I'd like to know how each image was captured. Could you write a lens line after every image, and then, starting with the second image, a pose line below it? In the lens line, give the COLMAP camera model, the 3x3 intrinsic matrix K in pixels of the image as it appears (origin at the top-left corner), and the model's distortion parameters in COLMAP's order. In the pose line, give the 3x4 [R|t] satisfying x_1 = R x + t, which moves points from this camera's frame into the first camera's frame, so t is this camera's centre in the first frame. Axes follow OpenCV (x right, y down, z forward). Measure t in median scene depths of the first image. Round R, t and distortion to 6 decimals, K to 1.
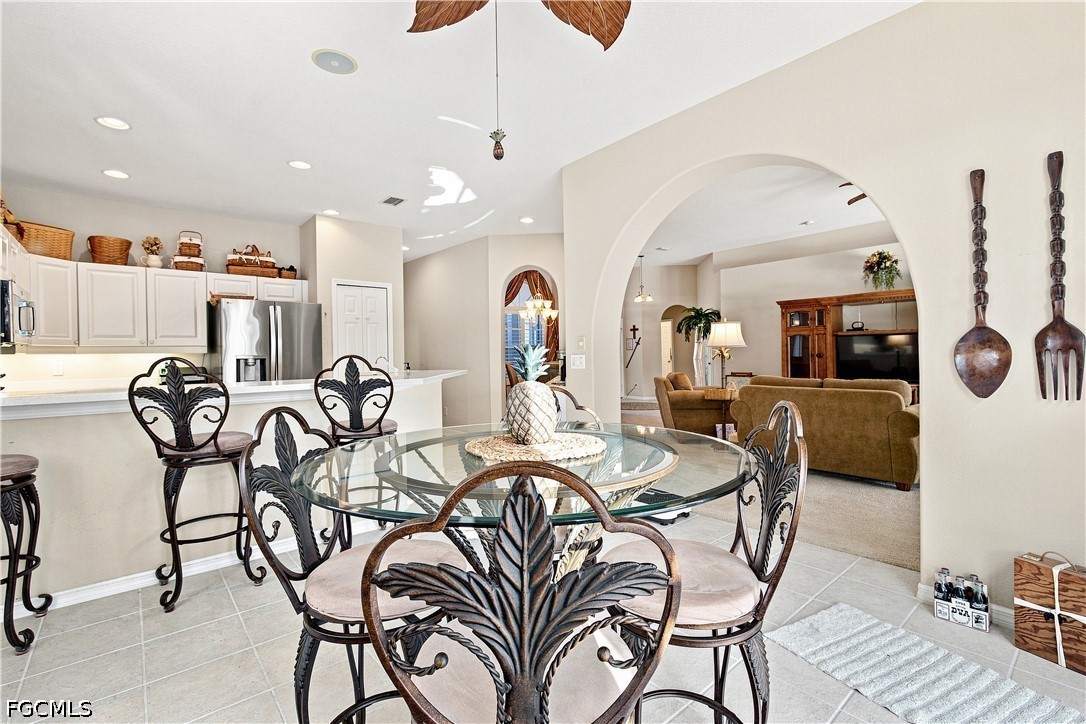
lens RADIAL K [[492.7, 0, 550.4], [0, 492.7, 361.5], [0, 0, 1]] dist [-0.002369, 0.002112]
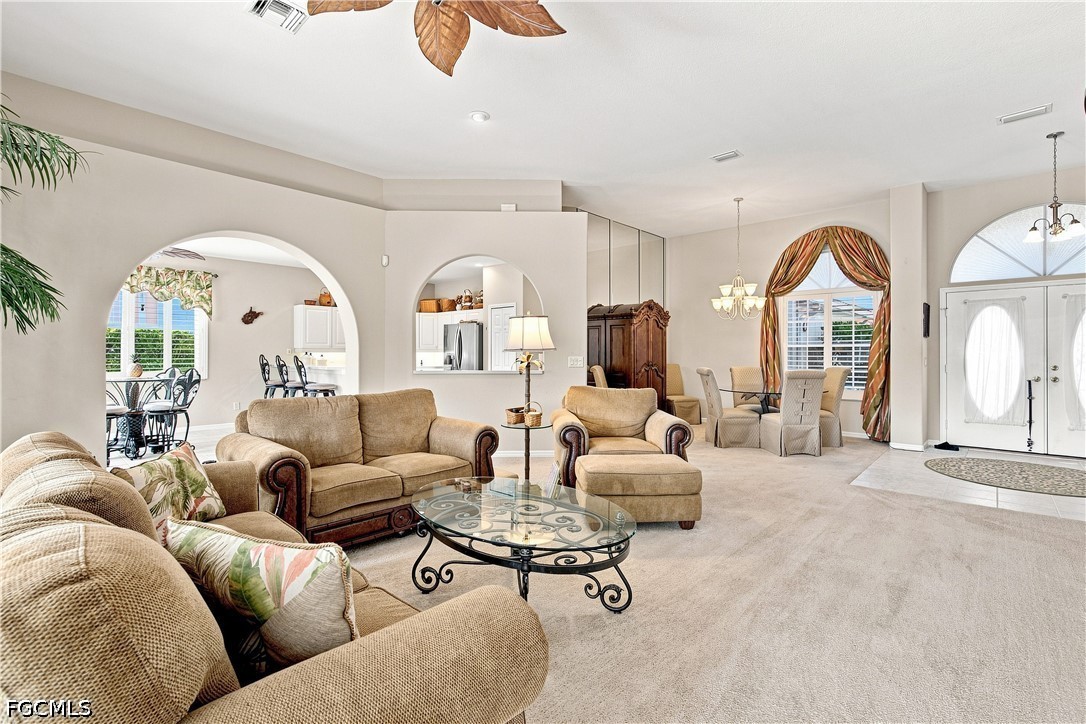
lens RADIAL K [[492.7, 0, 550.1], [0, 492.7, 351.9], [0, 0, 1]] dist [-0.002369, 0.002112]
pose [[0.095780, 0.009705, -0.995355, 1.196311], [-0.017347, 0.999817, 0.008079, -0.040668], [0.995251, 0.016492, 0.095931, 1.123929]]
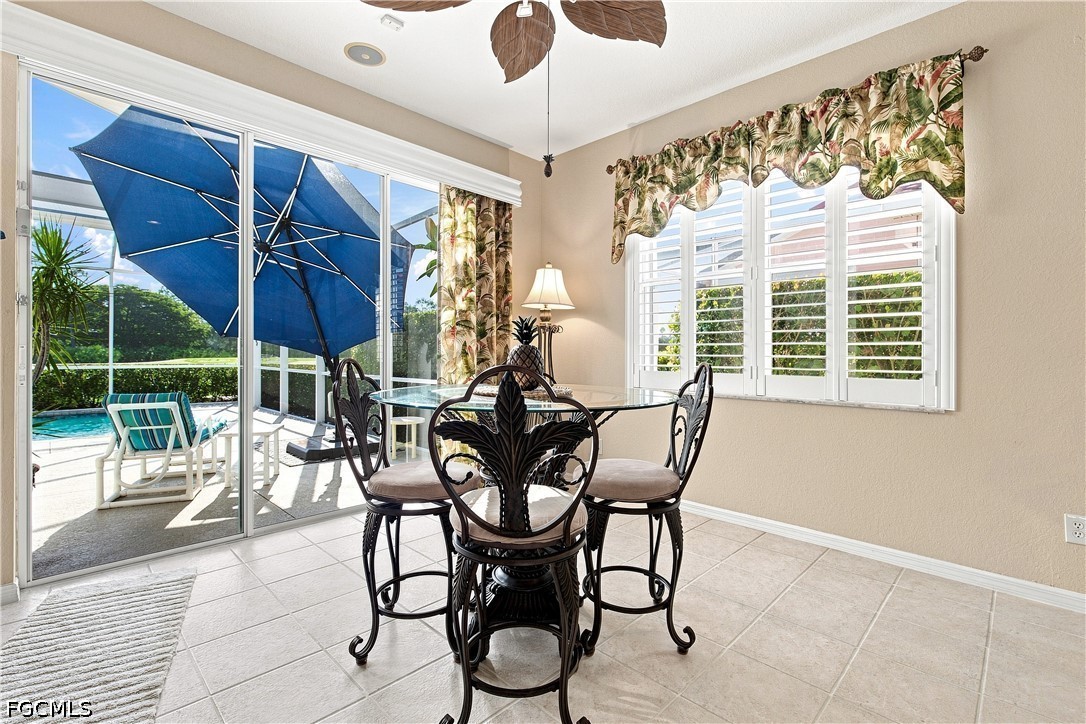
lens RADIAL K [[492.7, 0, 555.8], [0, 492.7, 352.0], [0, 0, 1]] dist [-0.002369, 0.002112]
pose [[-0.996110, 0.007792, -0.087772, -0.000297], [0.006809, 0.999911, 0.011493, 0.009436], [0.087854, 0.010851, -0.996074, 0.643068]]
